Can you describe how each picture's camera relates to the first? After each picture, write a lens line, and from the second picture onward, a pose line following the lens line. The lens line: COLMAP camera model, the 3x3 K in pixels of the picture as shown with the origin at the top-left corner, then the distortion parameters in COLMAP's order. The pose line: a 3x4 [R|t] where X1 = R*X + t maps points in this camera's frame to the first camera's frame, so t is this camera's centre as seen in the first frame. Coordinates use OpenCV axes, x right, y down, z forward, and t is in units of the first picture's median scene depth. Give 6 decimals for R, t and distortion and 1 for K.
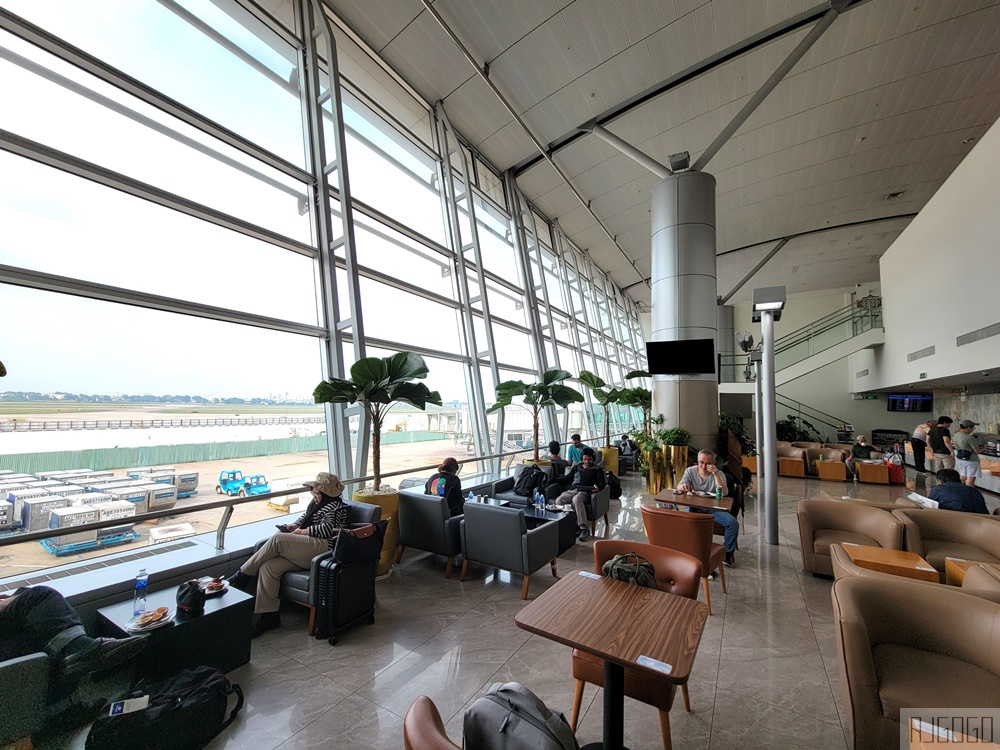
lens RADIAL K [[415.5, 0, 501.1], [0, 415.5, 379.7], [0, 0, 1]] dist [-0.003323, -0.000662]
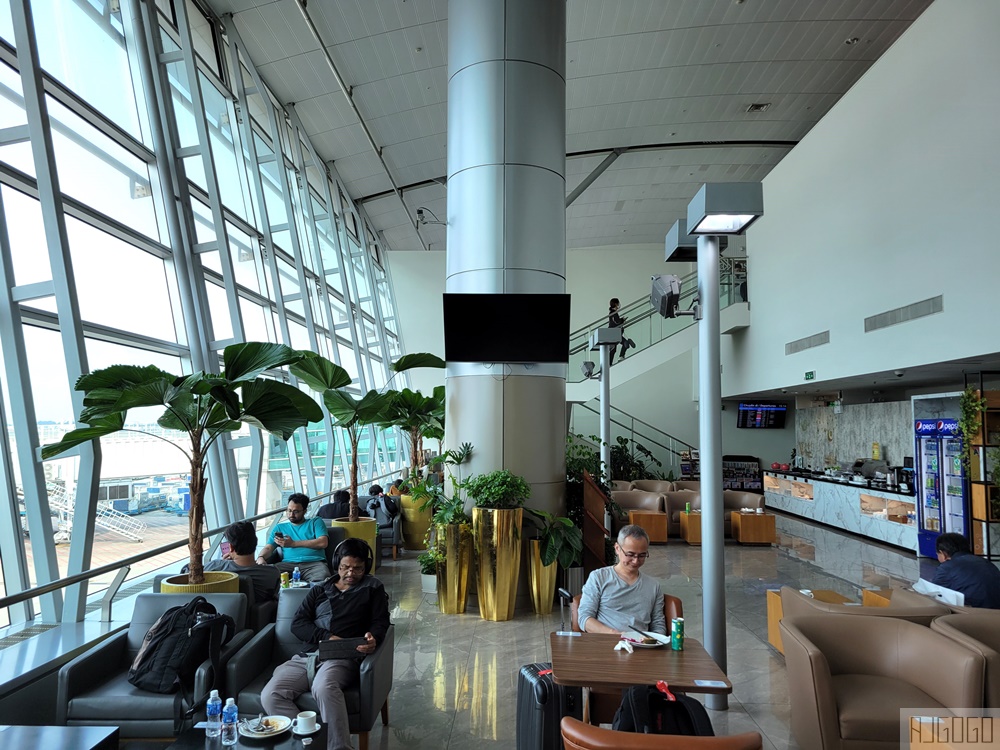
lens RADIAL K [[749.0, 0, 499.2], [0, 749.0, 379.9], [0, 0, 1]] dist [0.041387, -0.003114]
pose [[0.874691, 0.015678, 0.484427, -0.007894], [-0.018119, 0.999836, 0.000356, 0.006809], [-0.484341, -0.009089, 0.874832, 0.201558]]
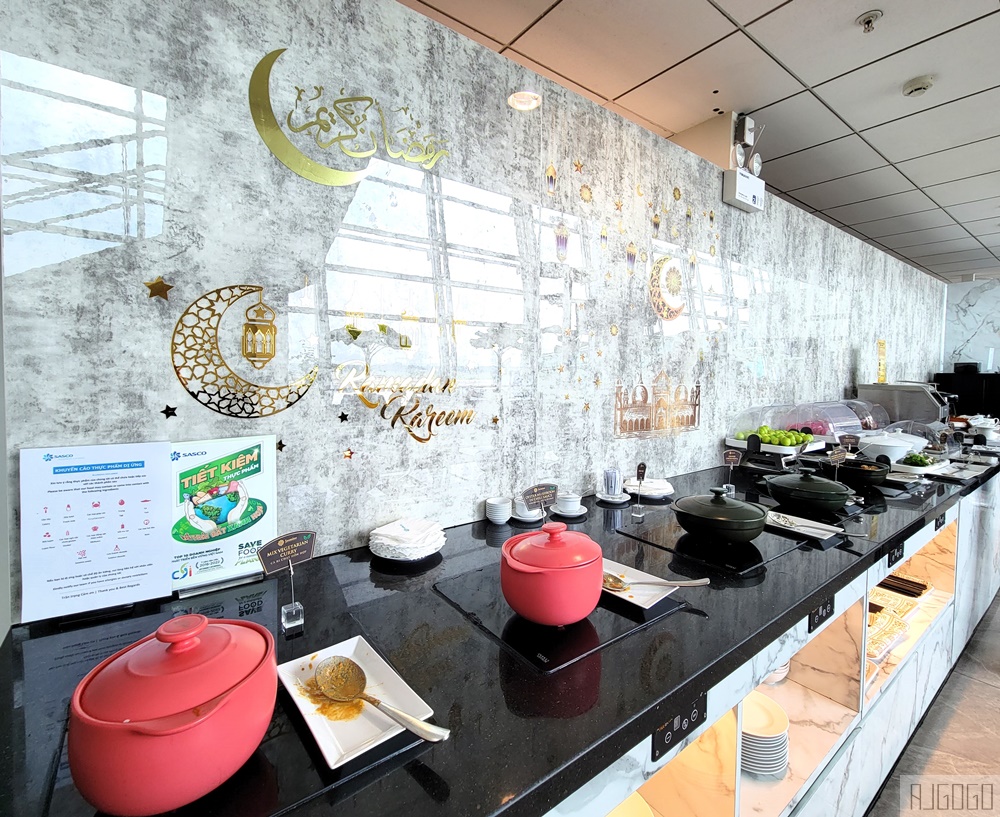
lens RADIAL K [[470.9, 0, 500.8], [0, 470.9, 384.5], [0, 0, 1]] dist [0.000836, 0.000086]
pose [[-0.924415, -0.053698, 0.377590, 1.457642], [-0.062652, 0.997970, -0.011462, 0.169489], [-0.376208, -0.034253, -0.925902, 1.552079]]
